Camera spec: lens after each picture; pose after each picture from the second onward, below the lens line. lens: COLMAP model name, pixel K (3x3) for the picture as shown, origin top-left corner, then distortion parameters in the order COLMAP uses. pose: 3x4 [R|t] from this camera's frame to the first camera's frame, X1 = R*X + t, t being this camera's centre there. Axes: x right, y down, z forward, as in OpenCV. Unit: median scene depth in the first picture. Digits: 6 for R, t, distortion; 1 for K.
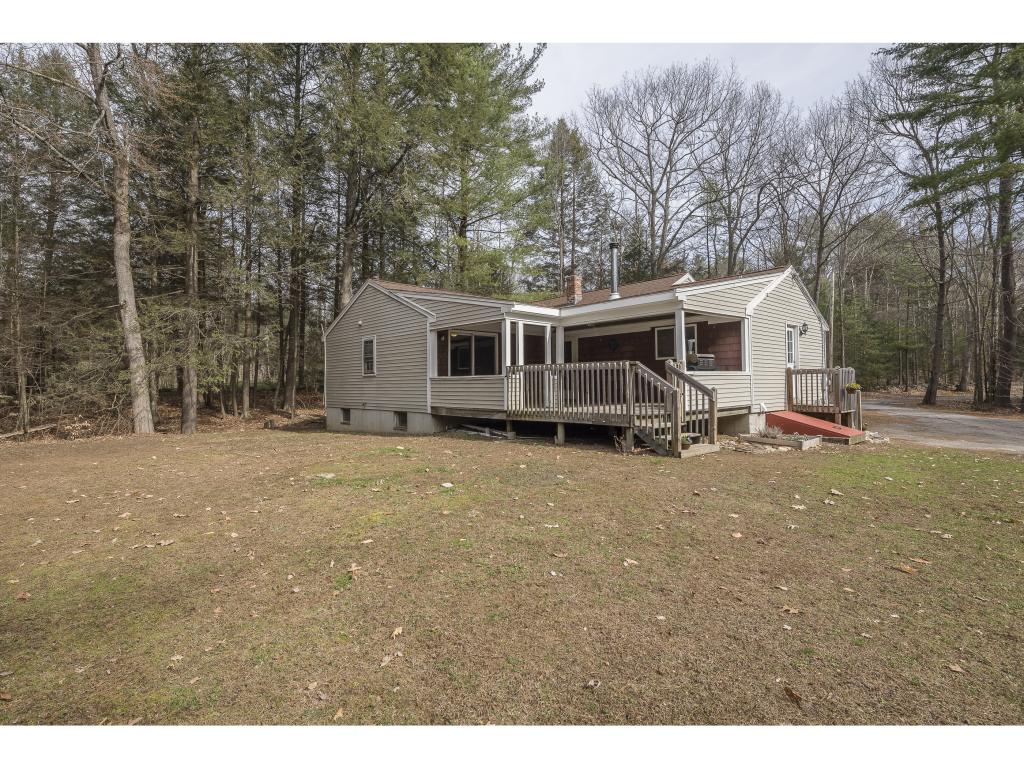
lens RADIAL K [[511.7, 0, 508.2], [0, 511.7, 366.4], [0, 0, 1]] dist [-0.003001, -0.001368]
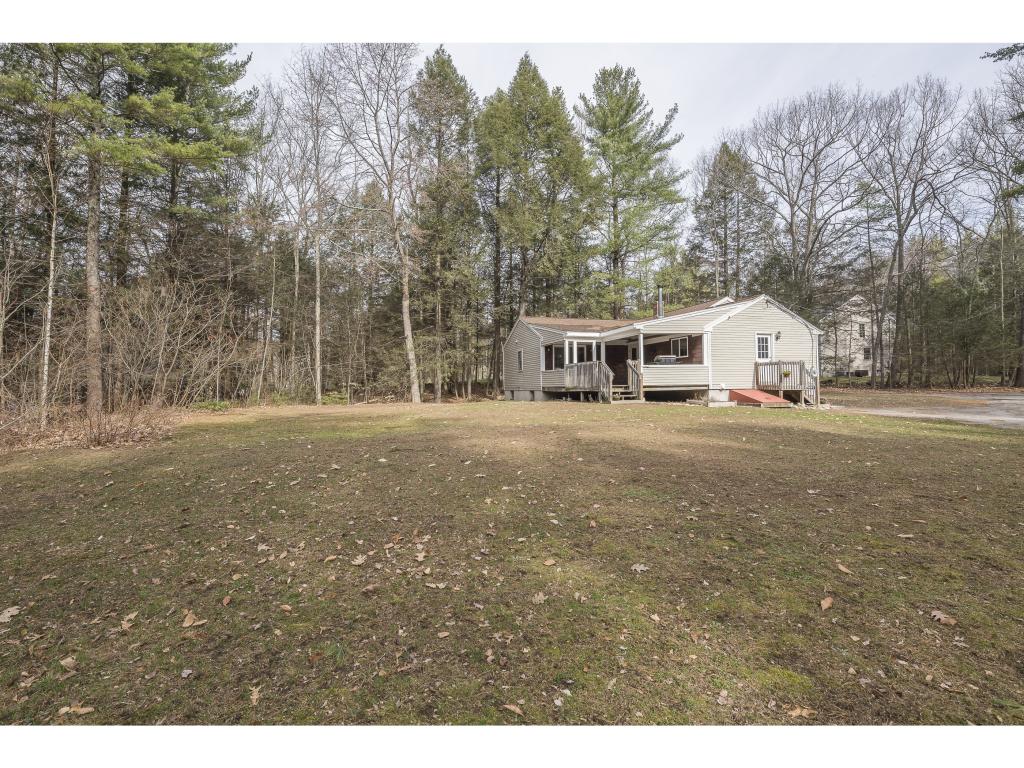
lens RADIAL K [[501.2, 0, 503.2], [0, 501.2, 343.0], [0, 0, 1]] dist [0.002168, -0.001110]
pose [[0.897641, -0.038082, -0.439080, 0.497131], [0.016860, 0.998498, -0.052132, 0.011473], [0.440405, 0.039393, 0.896934, -0.662522]]
